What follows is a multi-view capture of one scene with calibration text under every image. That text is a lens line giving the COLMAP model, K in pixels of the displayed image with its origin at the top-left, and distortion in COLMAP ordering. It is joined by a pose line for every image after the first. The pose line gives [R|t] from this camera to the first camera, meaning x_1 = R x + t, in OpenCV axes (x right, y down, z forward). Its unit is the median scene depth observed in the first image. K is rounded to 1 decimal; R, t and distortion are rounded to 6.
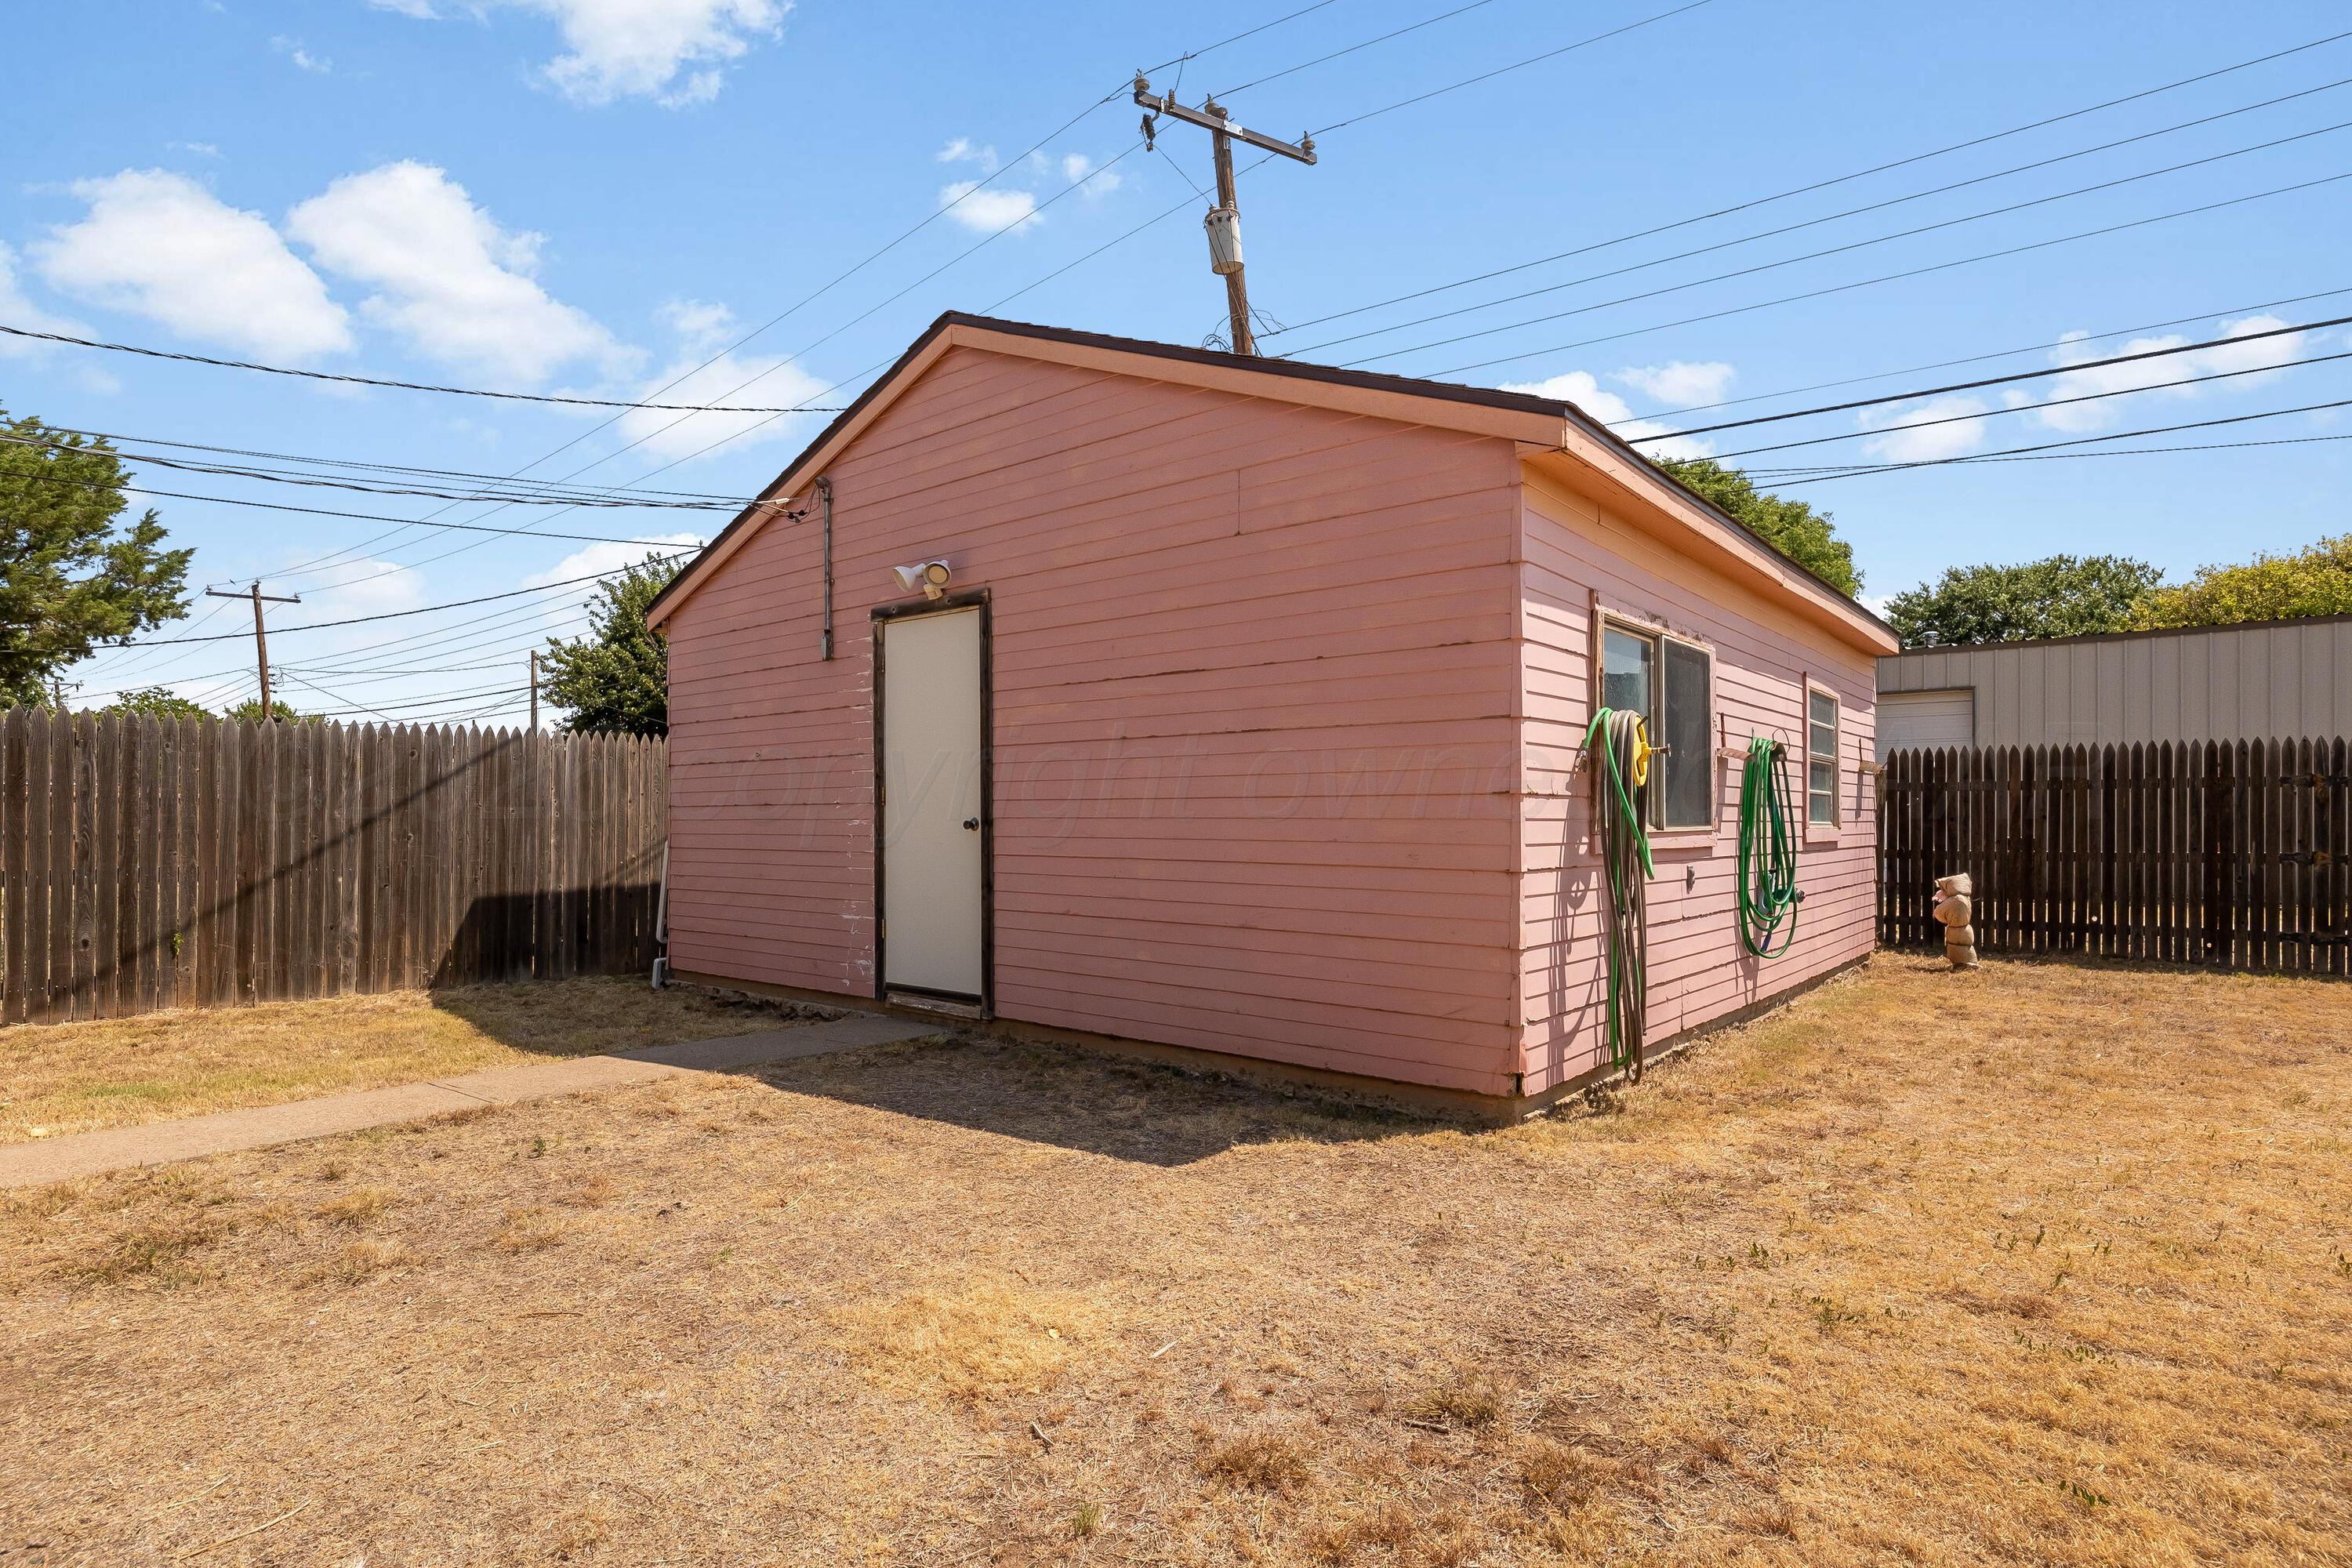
lens RADIAL K [[1226.3, 0, 1151.3], [0, 1226.3, 824.4], [0, 0, 1]] dist [0.007048, -0.000321]
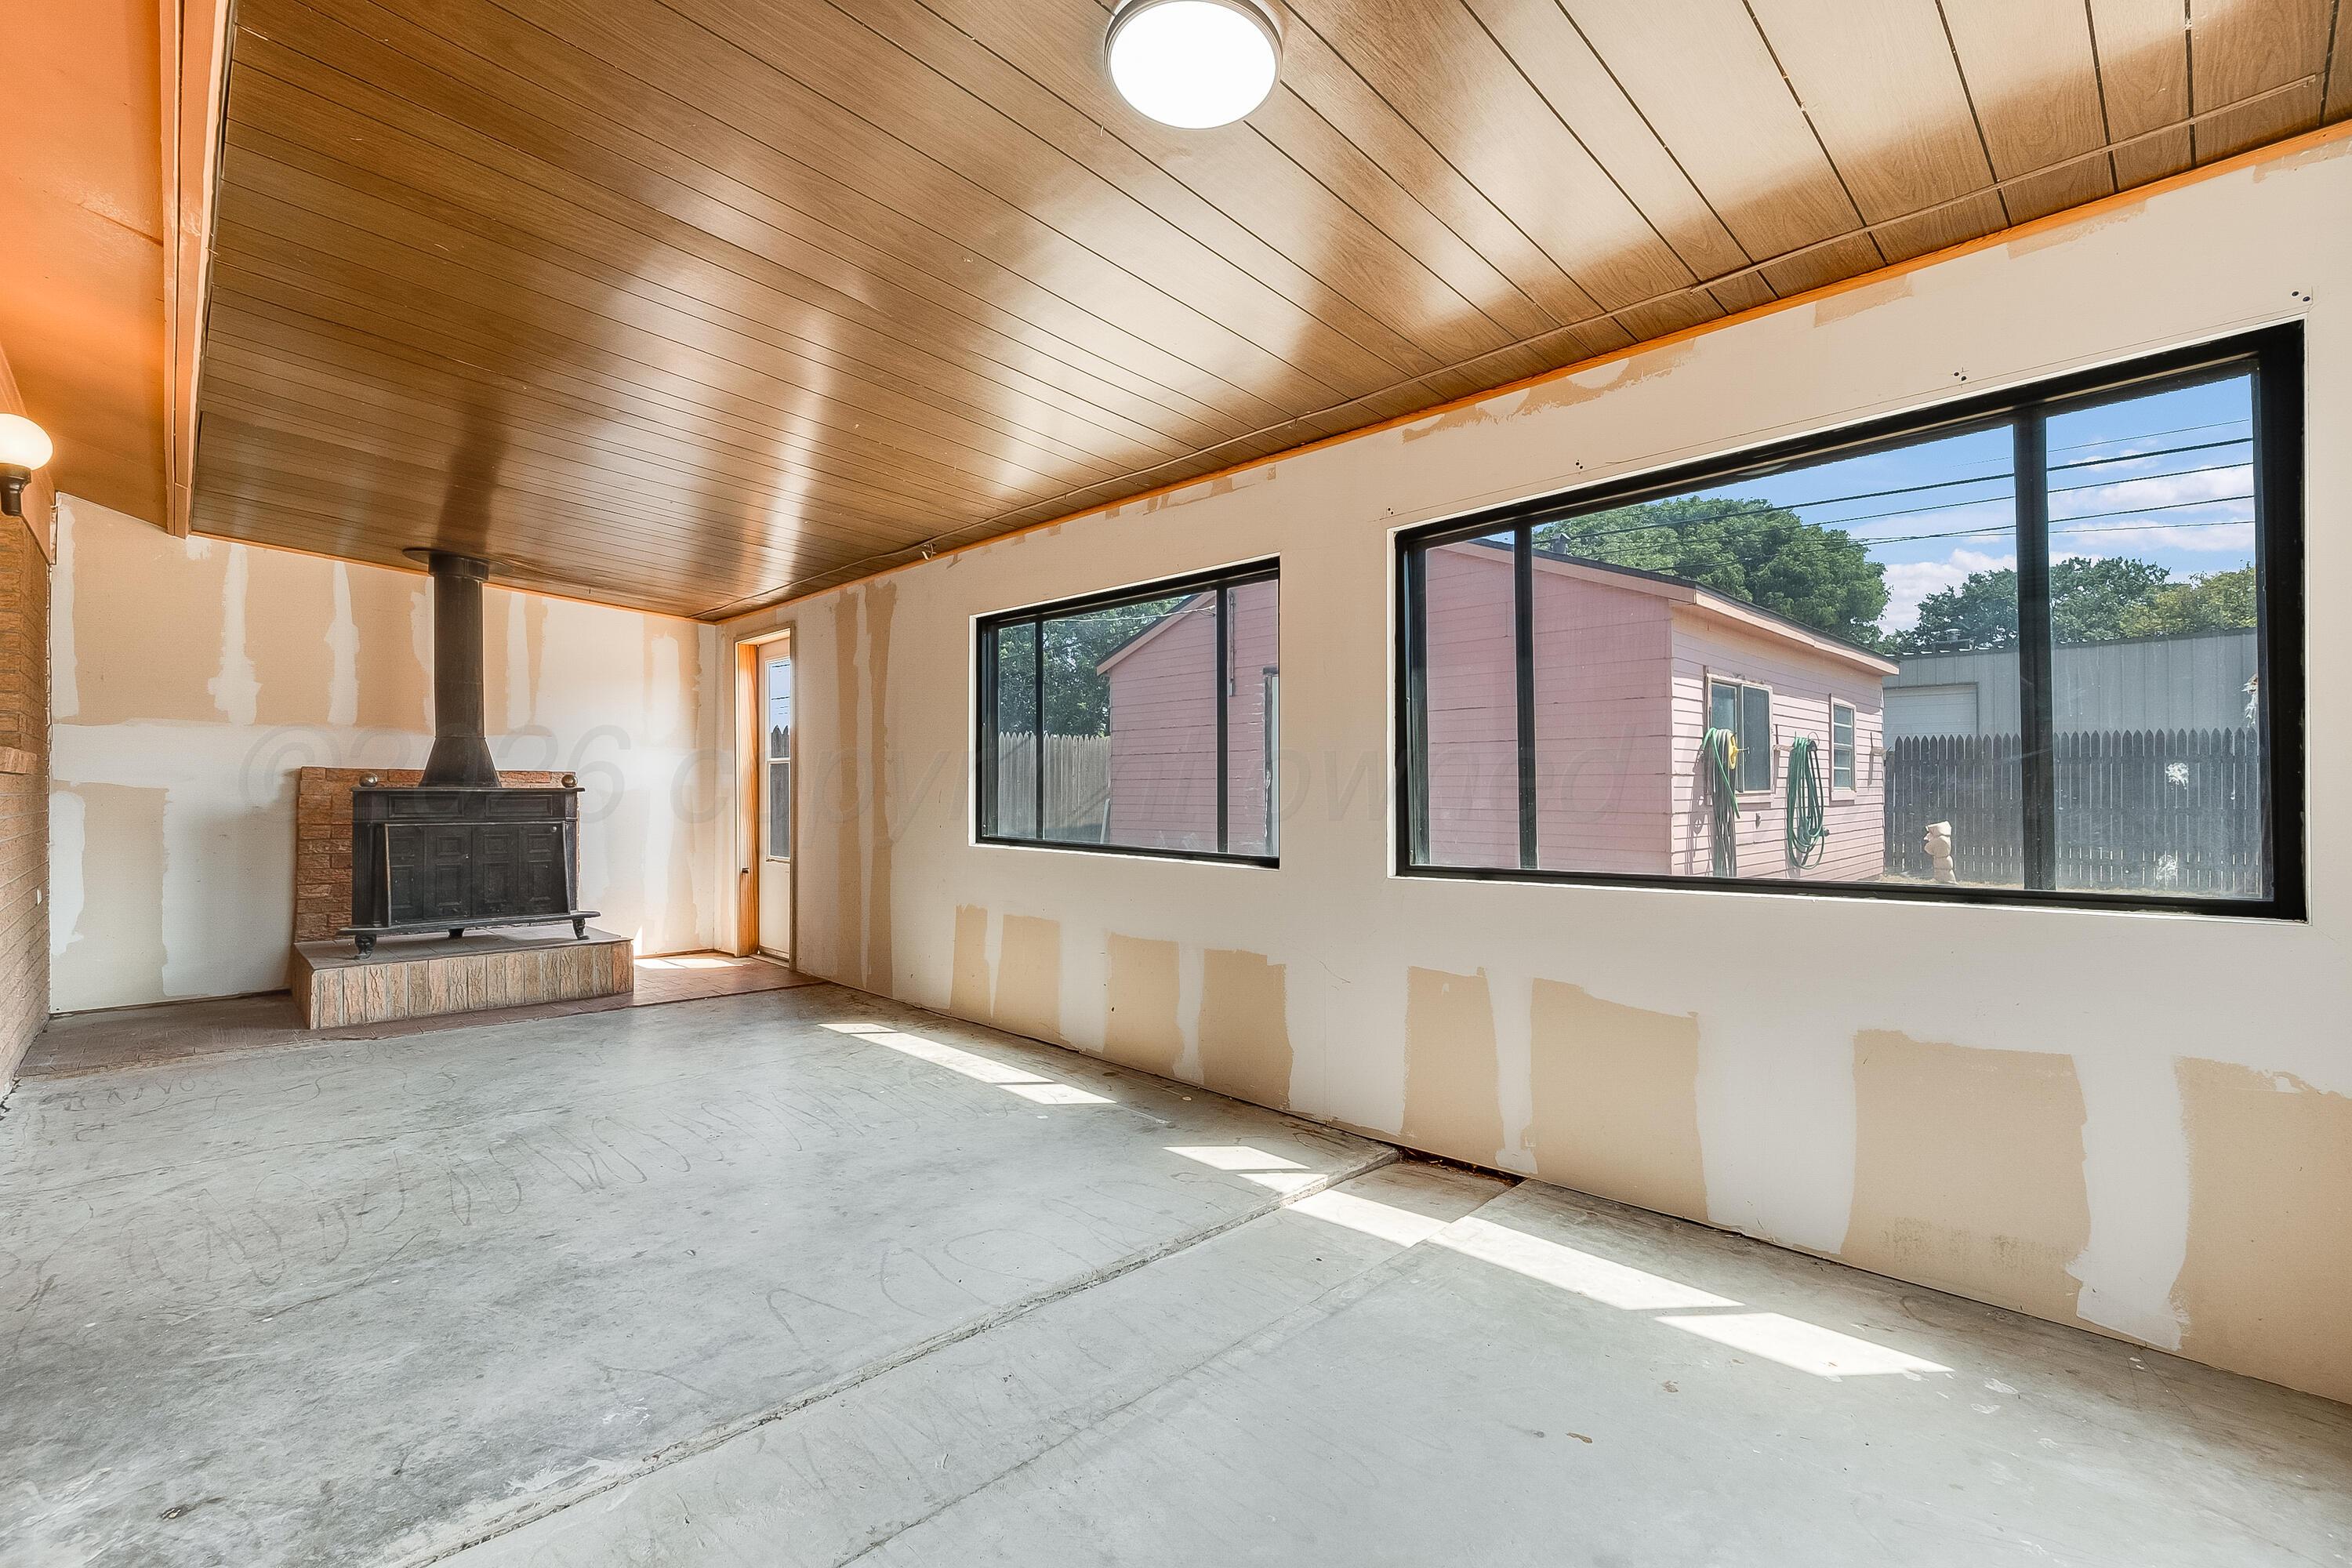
lens RADIAL K [[1019.0, 0, 1179.4], [0, 1019.0, 789.7], [0, 0, 1]] dist [-0.000333, 0.000270]
pose [[0.995702, -0.002931, -0.092565, -0.222210], [0.002851, 0.999995, -0.000992, -0.000344], [0.092568, 0.000723, 0.995706, -0.468824]]
